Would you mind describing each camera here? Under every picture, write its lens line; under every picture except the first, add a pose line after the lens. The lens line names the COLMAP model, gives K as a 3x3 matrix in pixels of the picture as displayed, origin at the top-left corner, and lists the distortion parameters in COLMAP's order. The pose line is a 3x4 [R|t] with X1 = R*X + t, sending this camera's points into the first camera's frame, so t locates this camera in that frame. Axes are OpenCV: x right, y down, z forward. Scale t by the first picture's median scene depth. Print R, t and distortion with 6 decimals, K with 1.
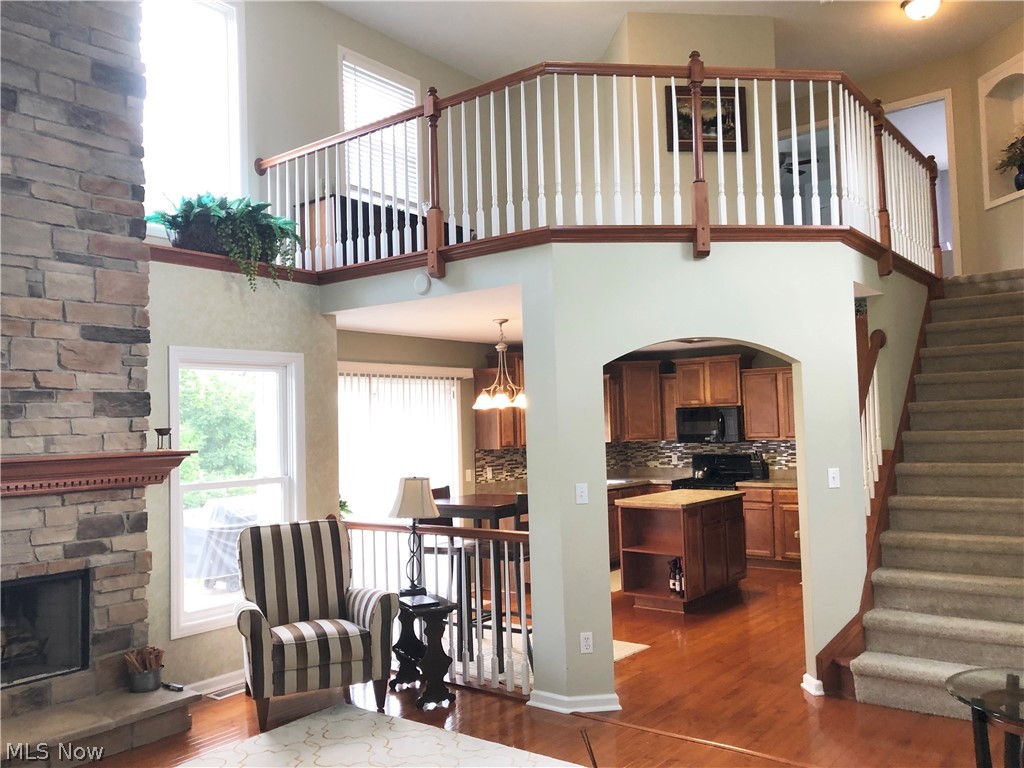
lens RADIAL K [[851.9, 0, 482.3], [0, 851.9, 365.9], [0, 0, 1]] dist [0.009251, -0.001727]
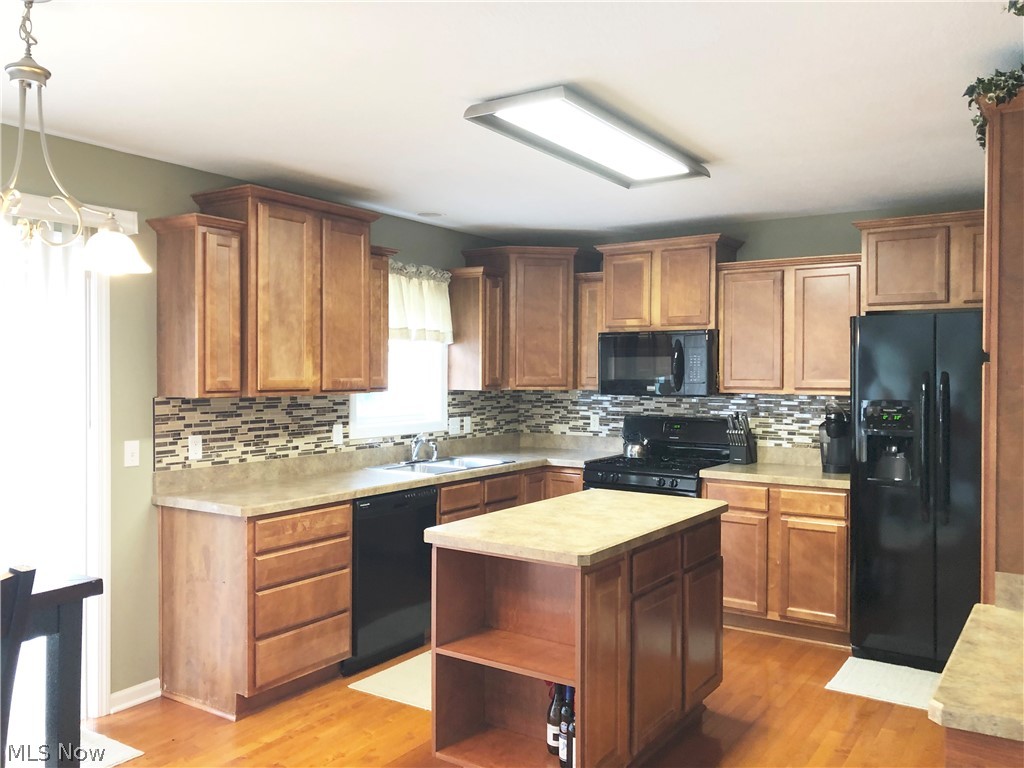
lens RADIAL K [[840.6, 0, 512.0], [0, 840.6, 384.0], [0, 0, 1]] dist [0.031665, -0.004571]
pose [[0.995130, 0.027422, 0.094679, 0.132311], [-0.034993, 0.996240, 0.079254, 0.046015], [-0.092150, -0.082181, 0.992348, 0.505390]]
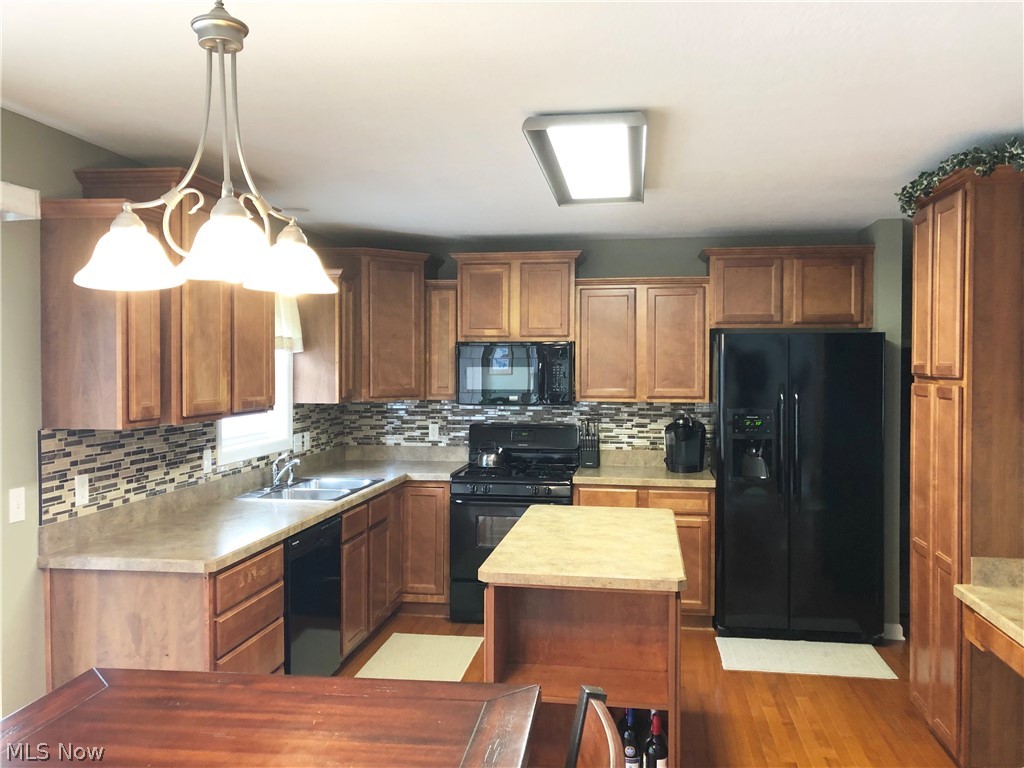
lens RADIAL K [[840.6, 0, 512.0], [0, 840.6, 384.0], [0, 0, 1]] dist [0.031665, -0.004571]
pose [[0.864585, 0.014695, 0.502272, -0.015361], [-0.055758, 0.996205, 0.066832, 0.042507], [-0.499383, -0.085788, 0.862123, 0.568785]]
